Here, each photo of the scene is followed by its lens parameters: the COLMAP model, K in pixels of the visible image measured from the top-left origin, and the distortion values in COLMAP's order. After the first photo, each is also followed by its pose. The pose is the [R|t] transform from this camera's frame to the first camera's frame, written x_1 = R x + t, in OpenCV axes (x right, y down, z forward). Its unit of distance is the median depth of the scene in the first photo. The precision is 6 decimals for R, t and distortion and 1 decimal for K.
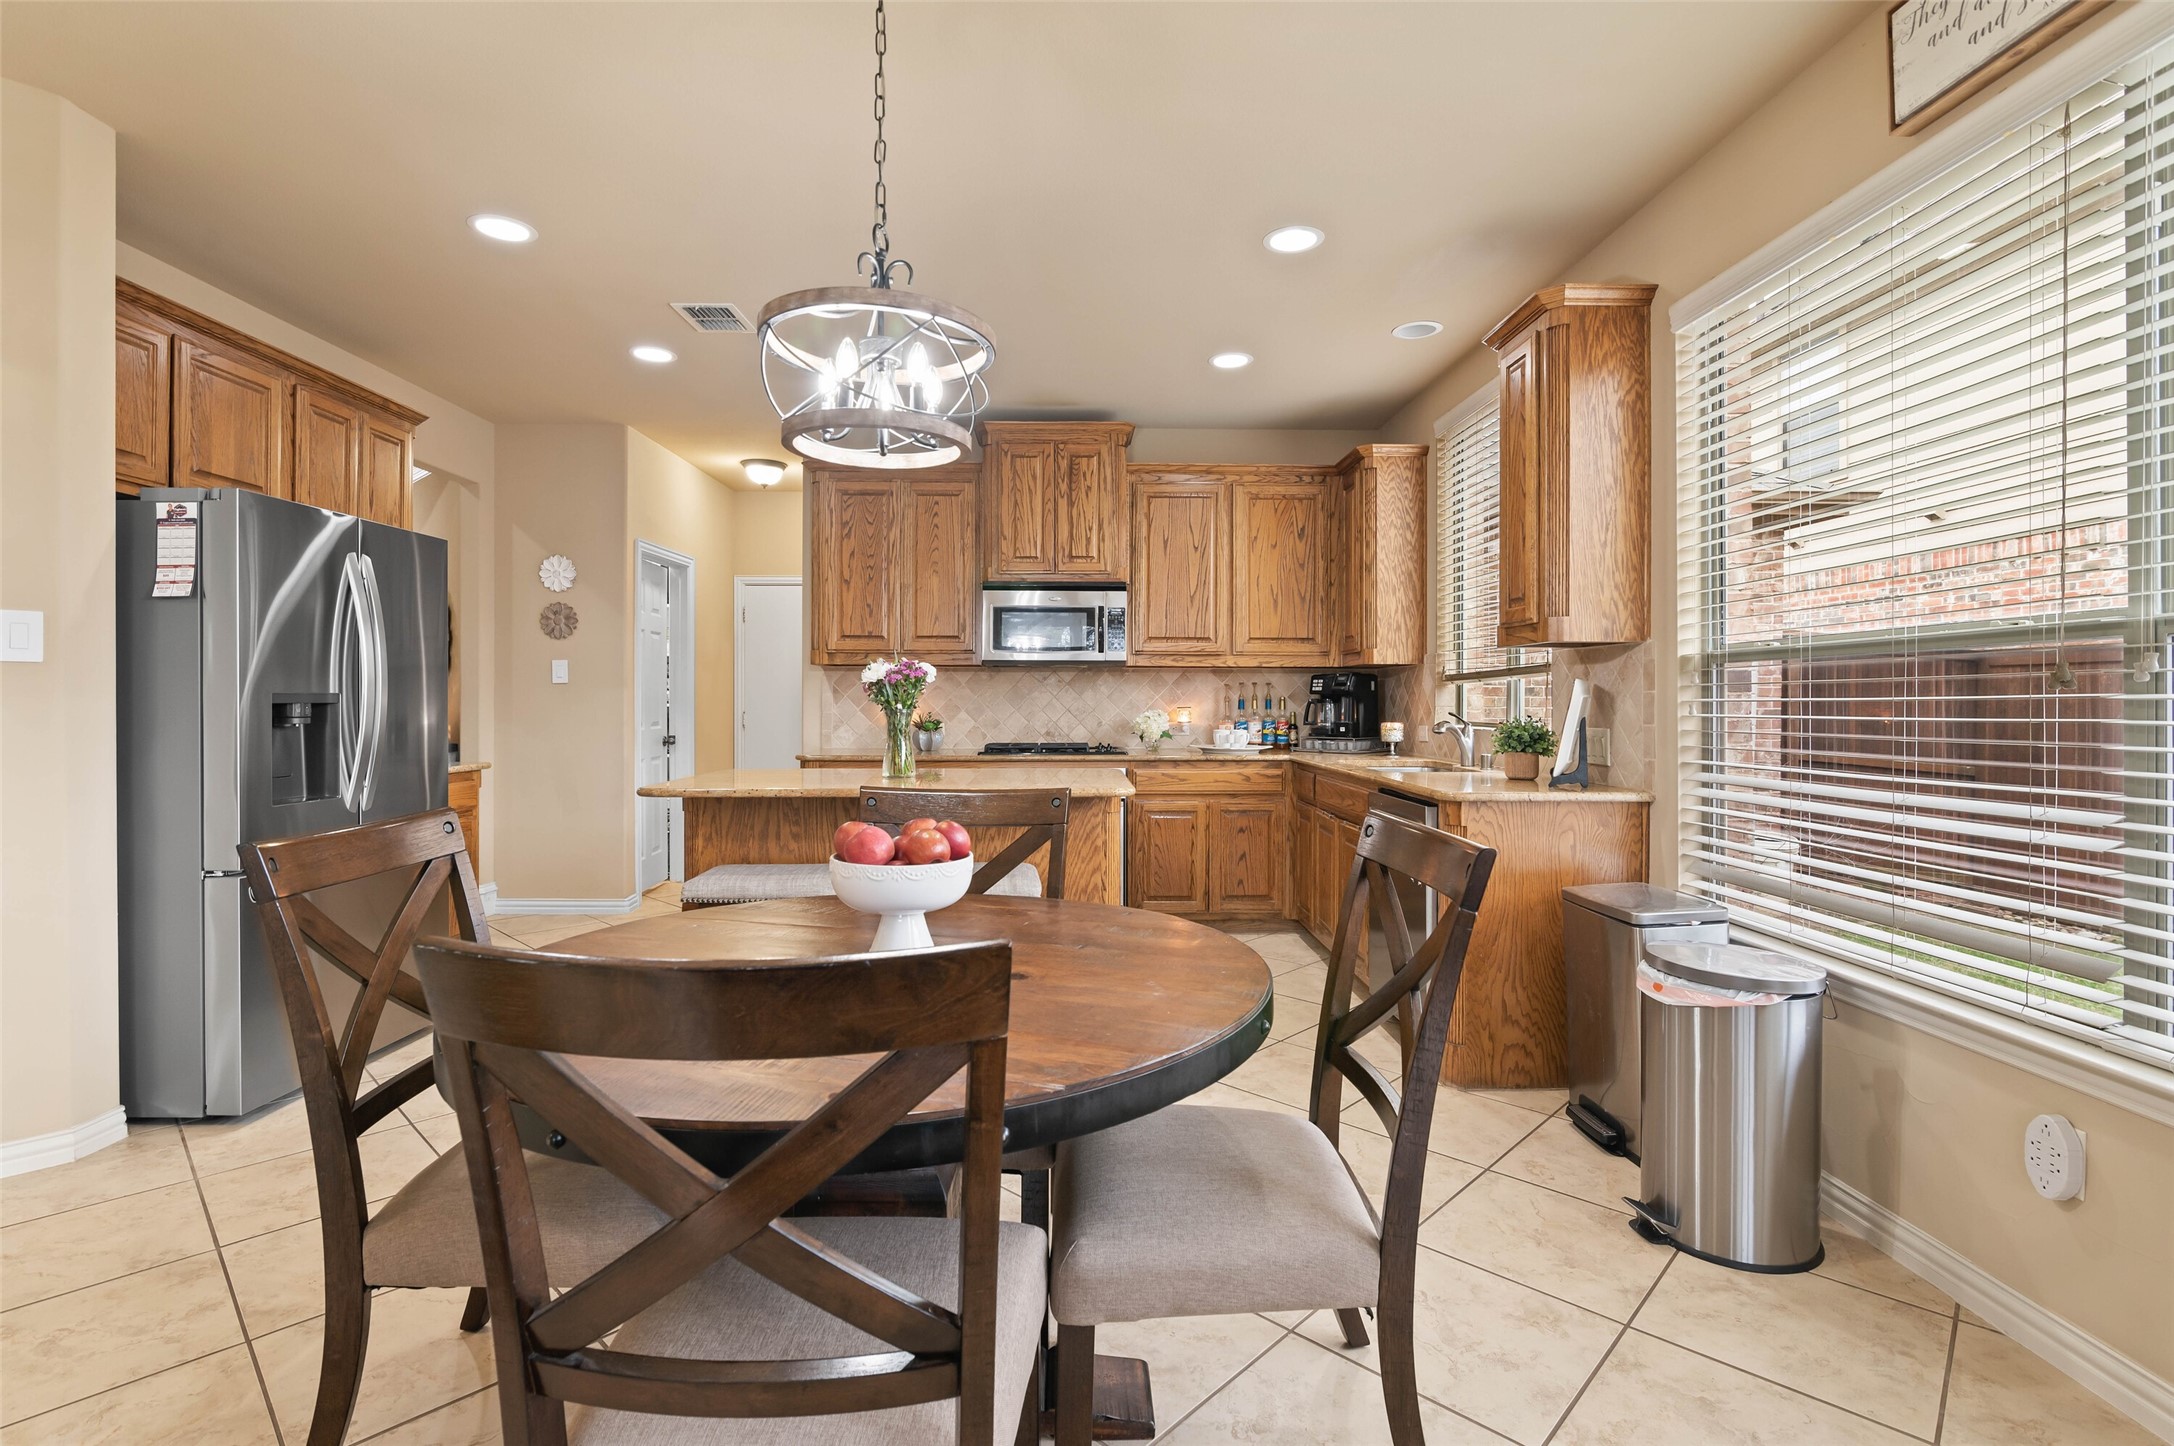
lens RADIAL K [[1005.7, 0, 1098.7], [0, 1005.7, 699.5], [0, 0, 1]] dist [-0.008723, 0.000673]
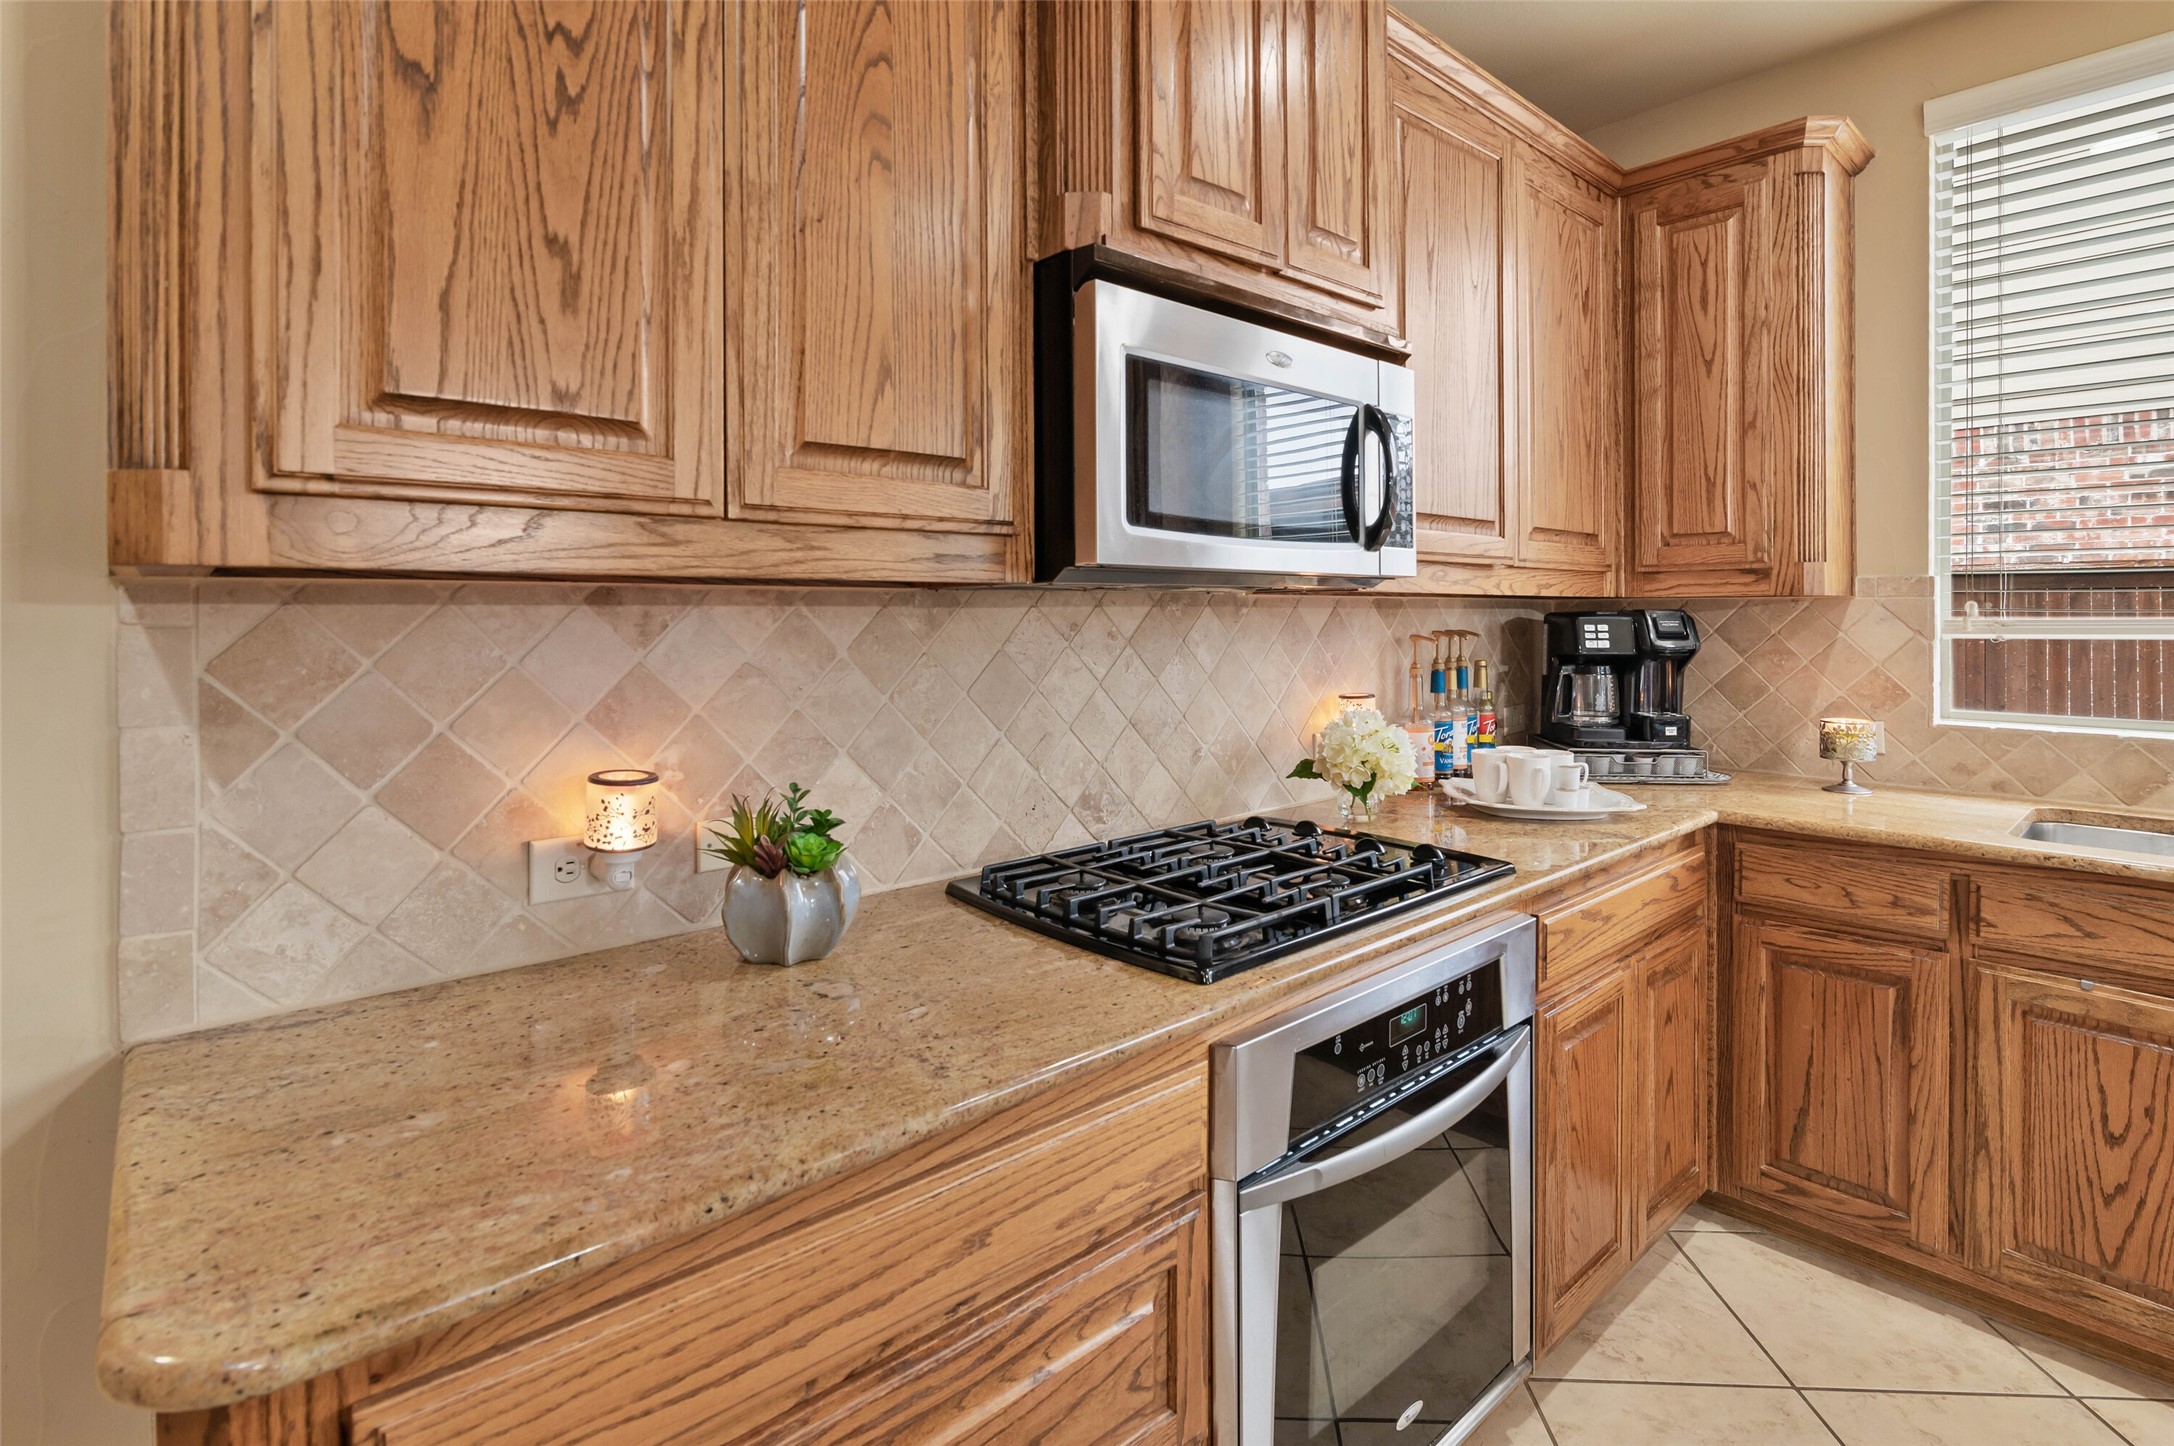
lens RADIAL K [[1048.9, 0, 1095.2], [0, 1048.9, 614.4], [0, 0, 1]] dist [-0.006885, -0.000752]
pose [[0.762357, -0.004591, 0.647141, -0.264685], [0.004993, 0.999987, 0.001212, -0.025627], [-0.647138, 0.002308, 0.762370, 0.756146]]
